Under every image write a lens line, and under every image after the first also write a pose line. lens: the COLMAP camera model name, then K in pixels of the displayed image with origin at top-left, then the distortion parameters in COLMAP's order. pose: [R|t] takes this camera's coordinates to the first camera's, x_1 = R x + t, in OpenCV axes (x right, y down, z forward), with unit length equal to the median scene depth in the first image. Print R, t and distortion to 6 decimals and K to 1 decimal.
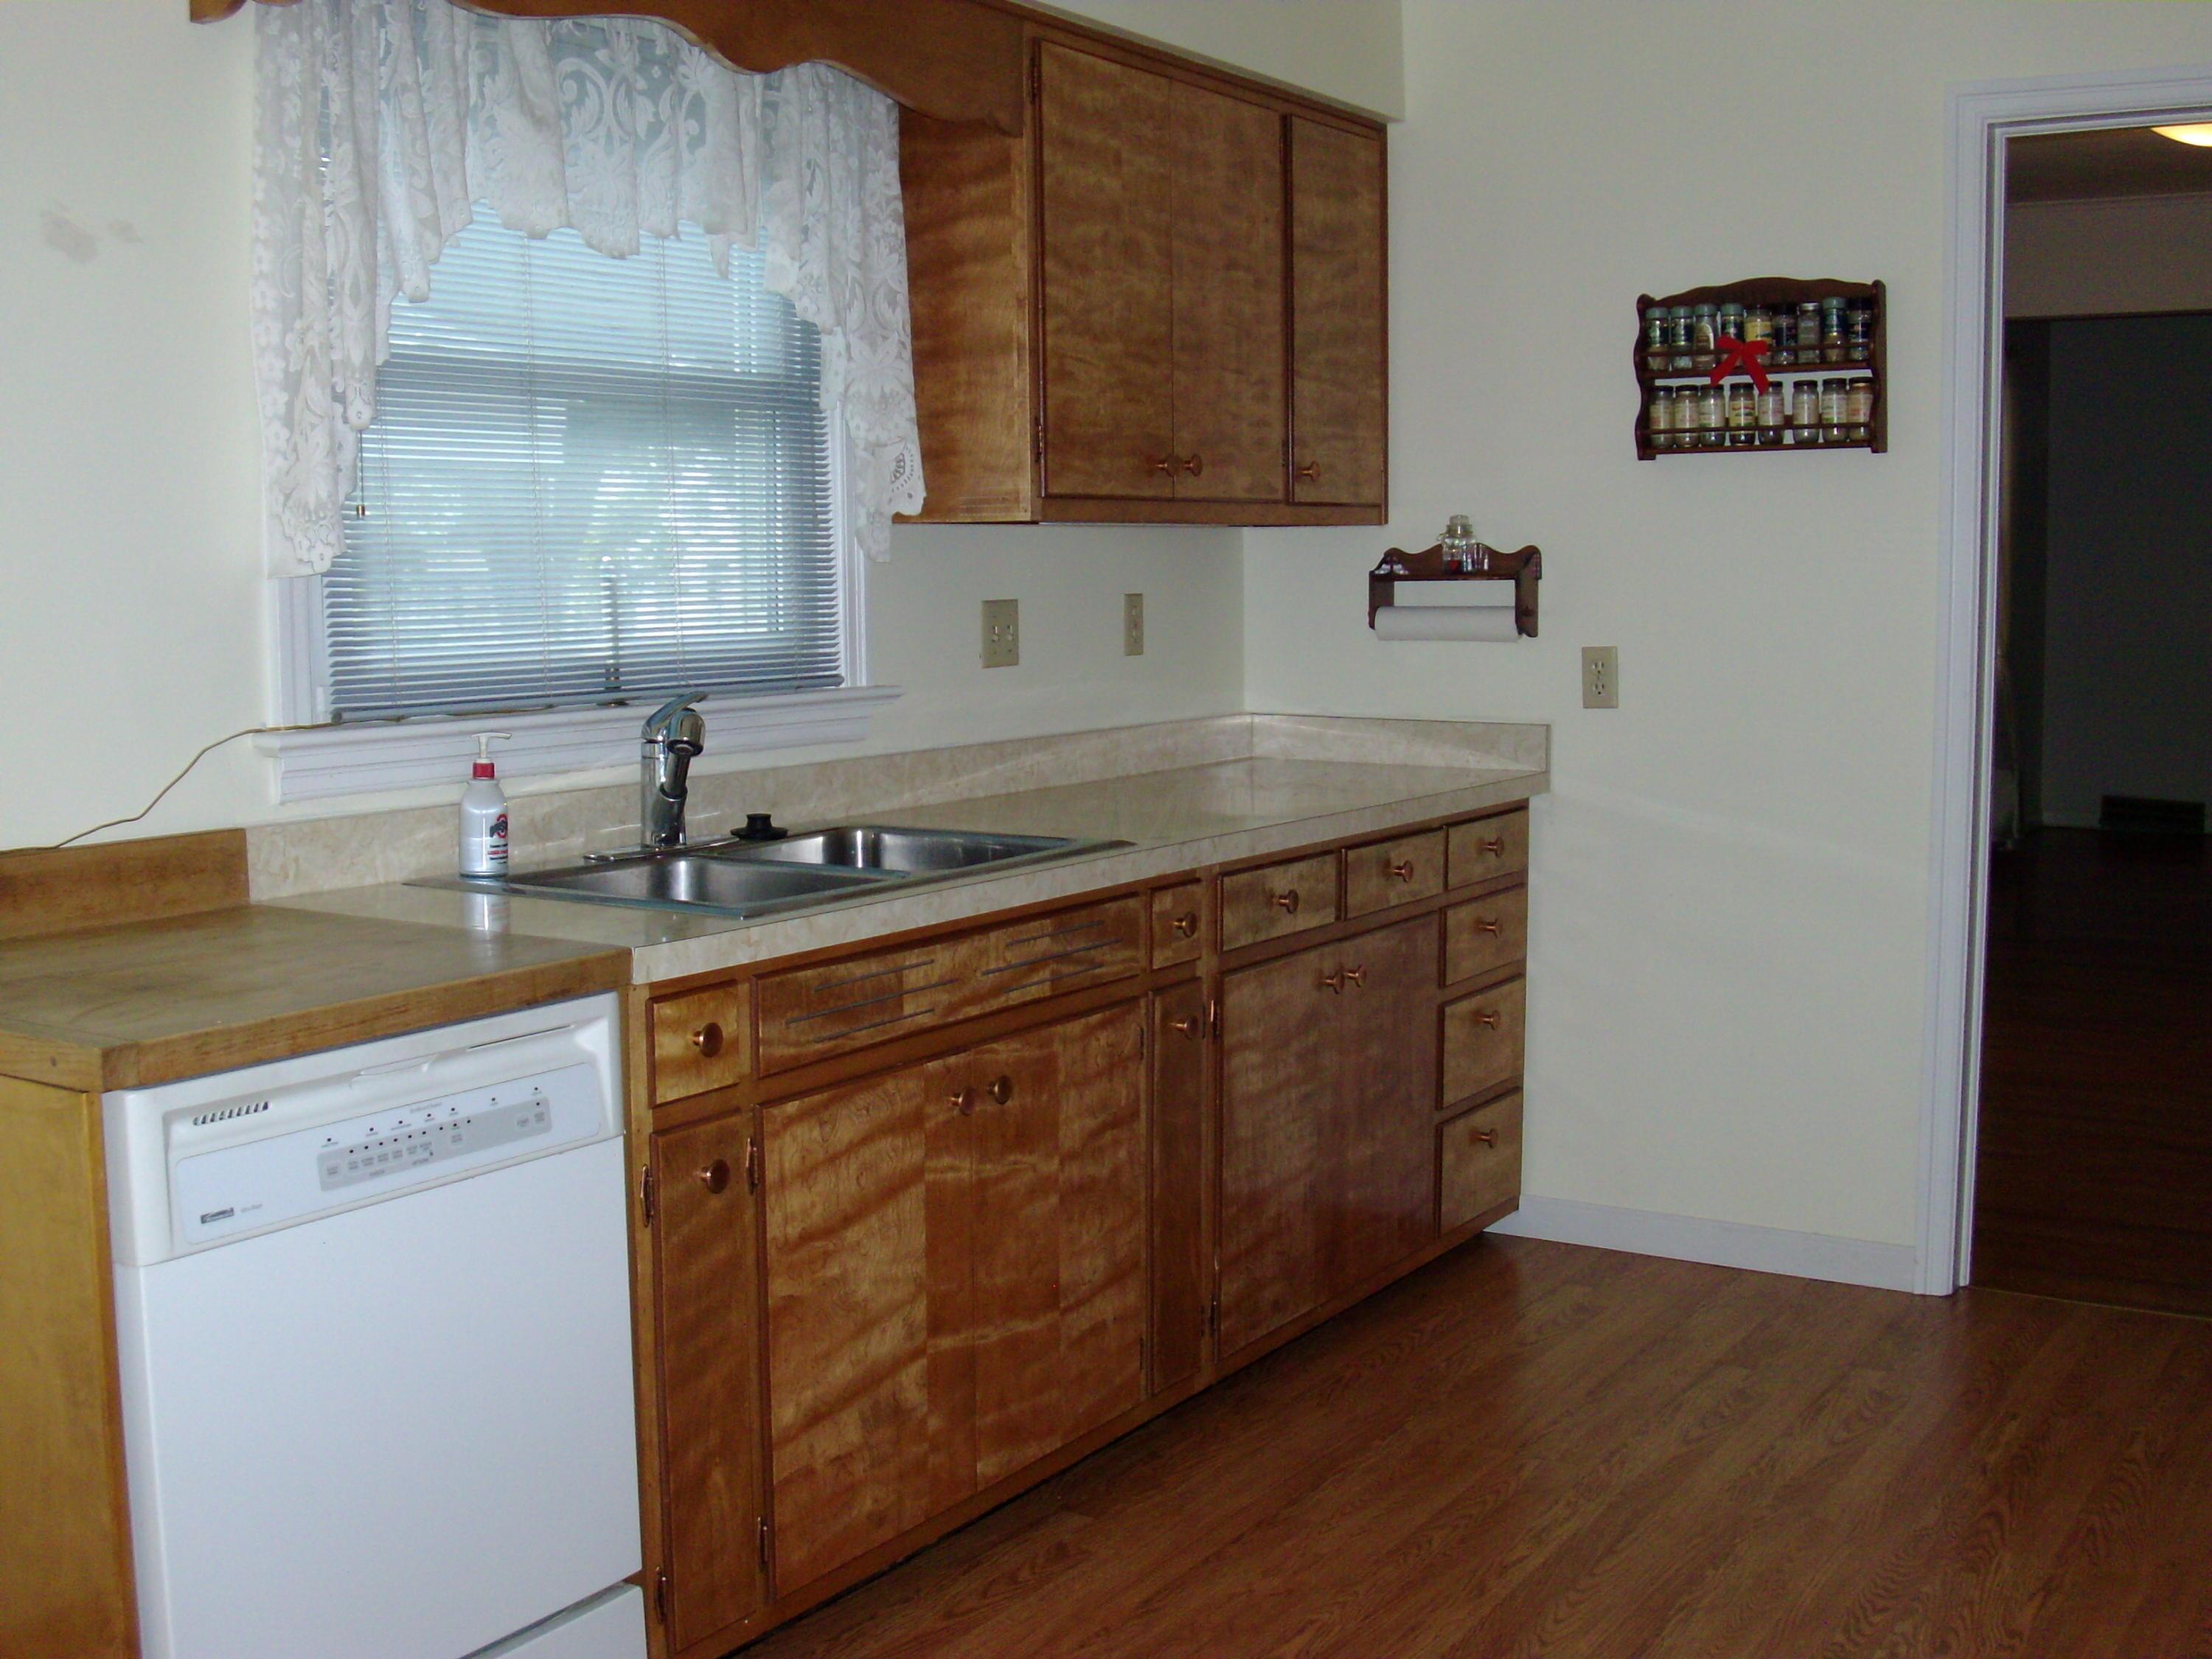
lens RADIAL K [[2547.6, 0, 1106.0], [0, 2547.6, 829.5], [0, 0, 1]] dist [-0.075080, -0.012741]
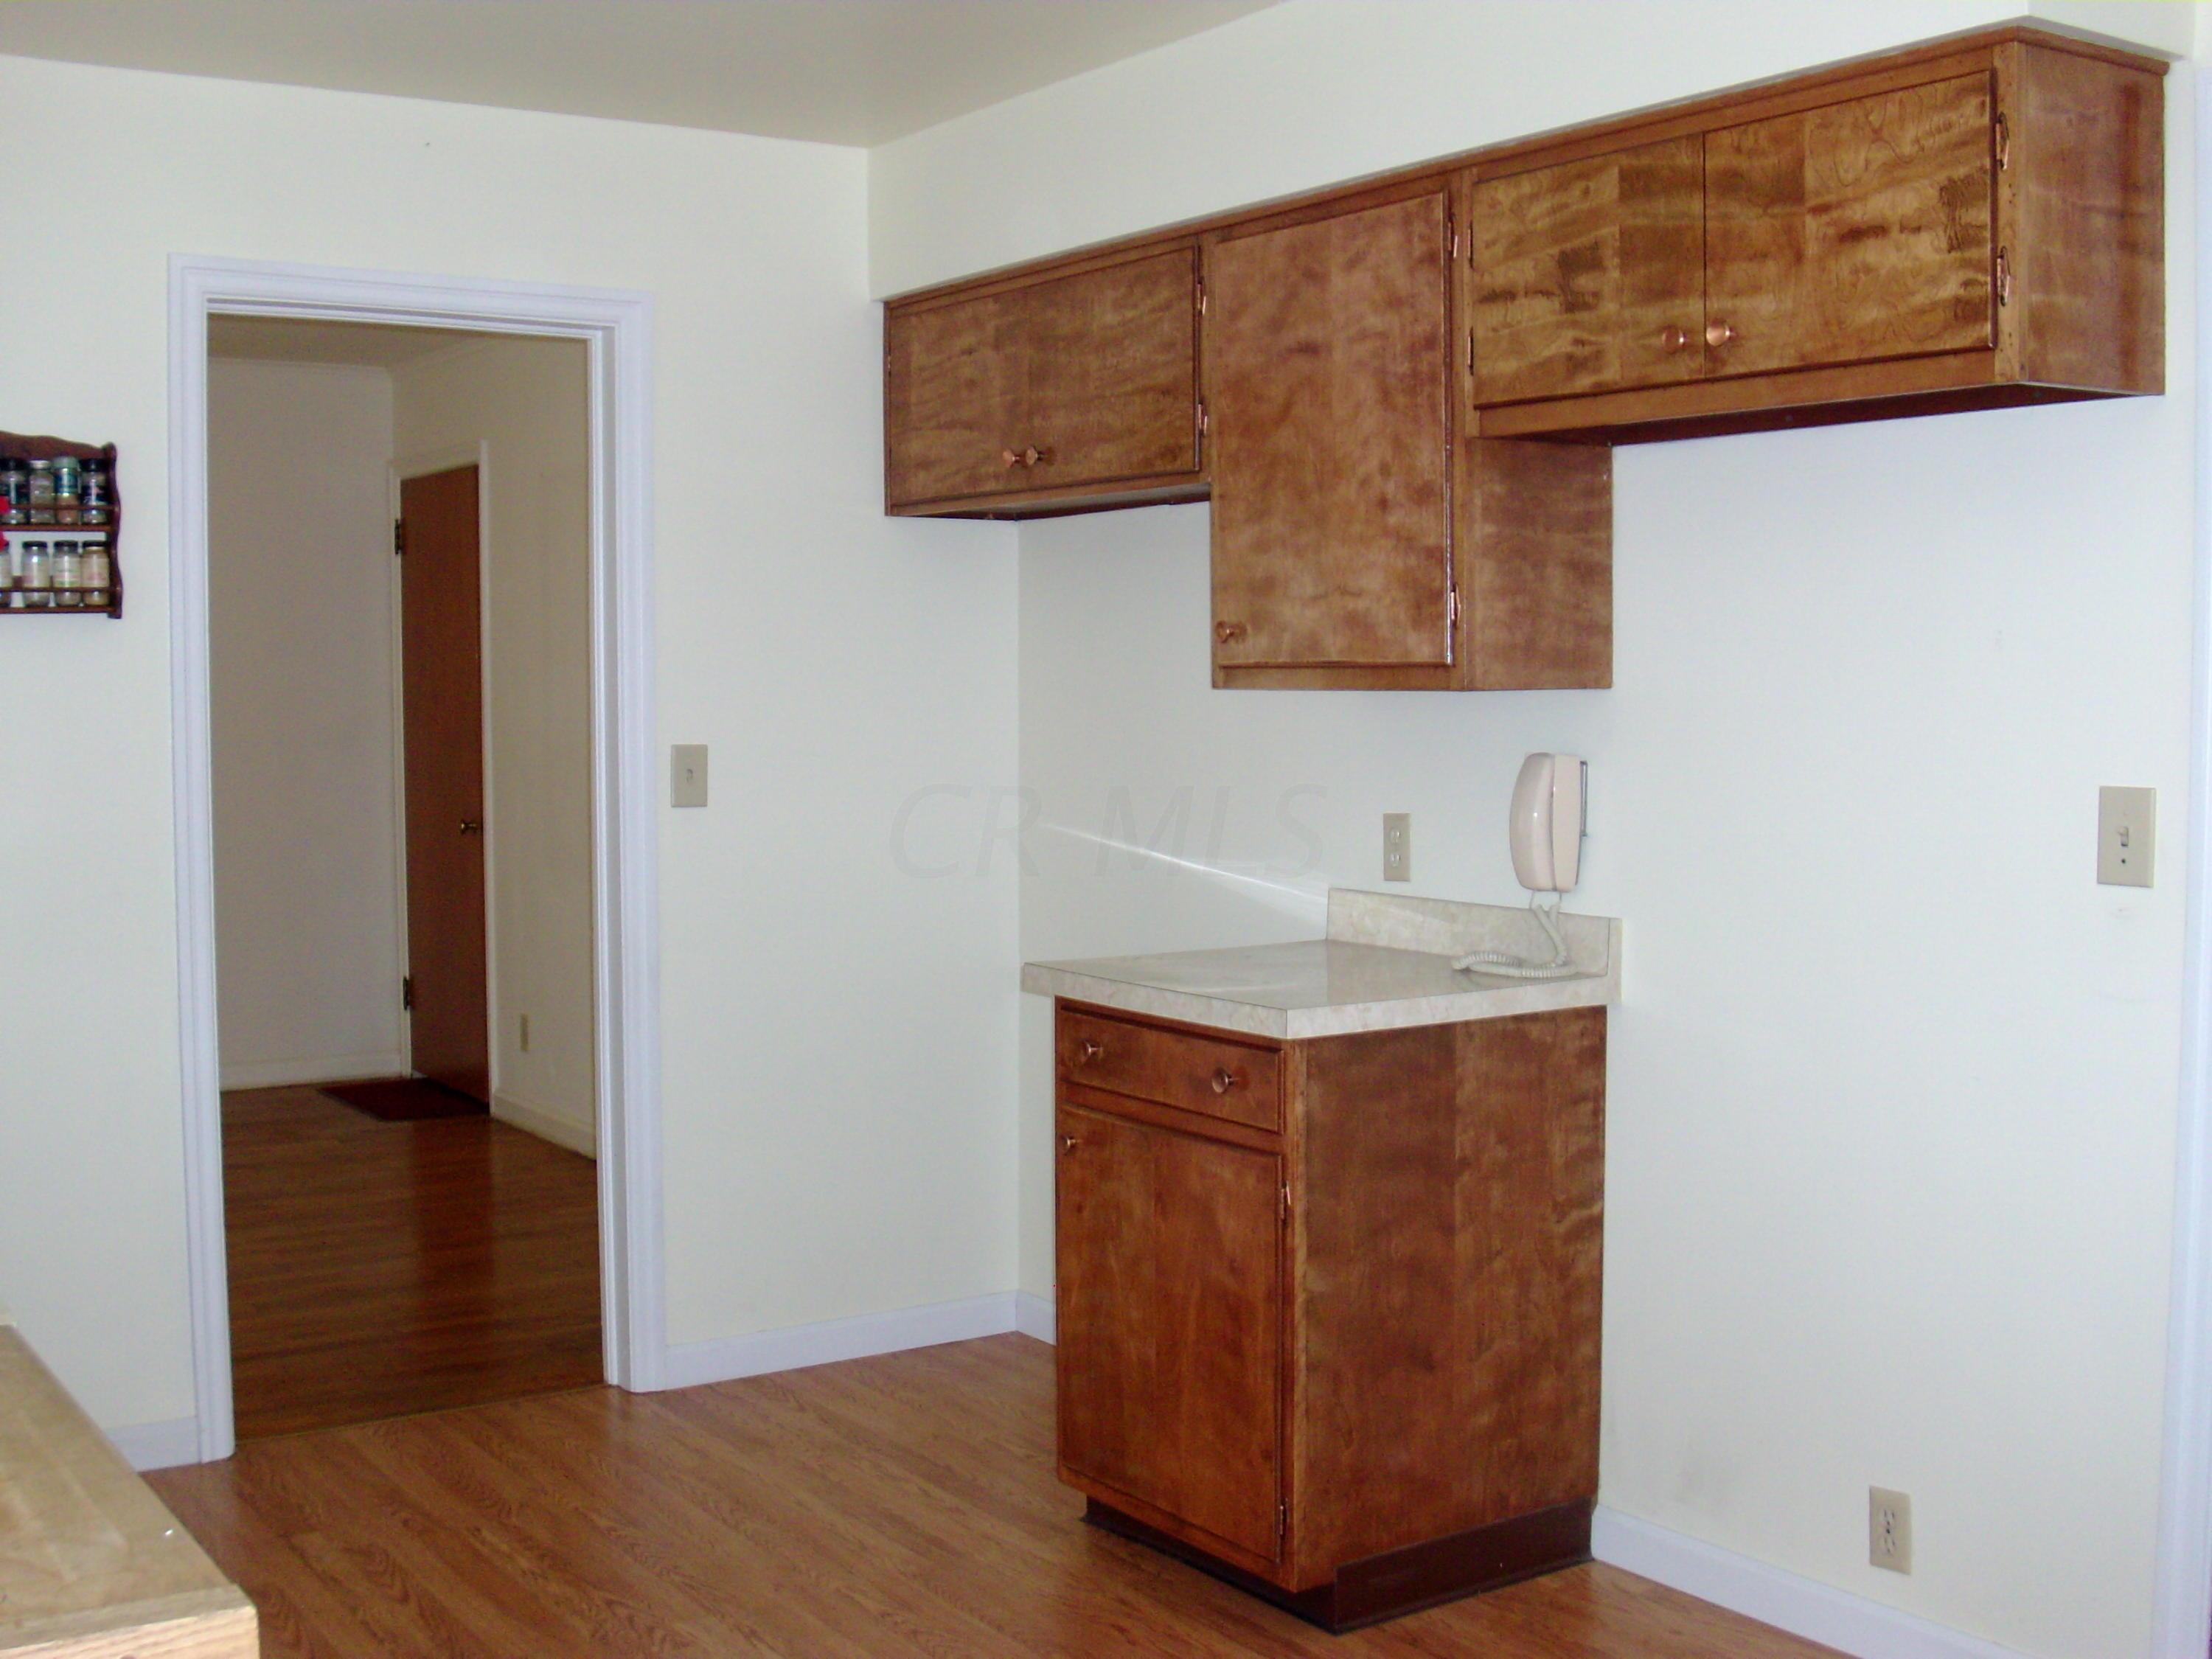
lens RADIAL K [[2547.6, 0, 1106.0], [0, 2547.6, 829.5], [0, 0, 1]] dist [-0.075080, -0.012741]
pose [[0.409226, -0.053397, 0.910869, -0.427556], [0.095652, 0.995296, 0.015373, -0.046184], [-0.907405, 0.080835, 0.412409, 0.256622]]
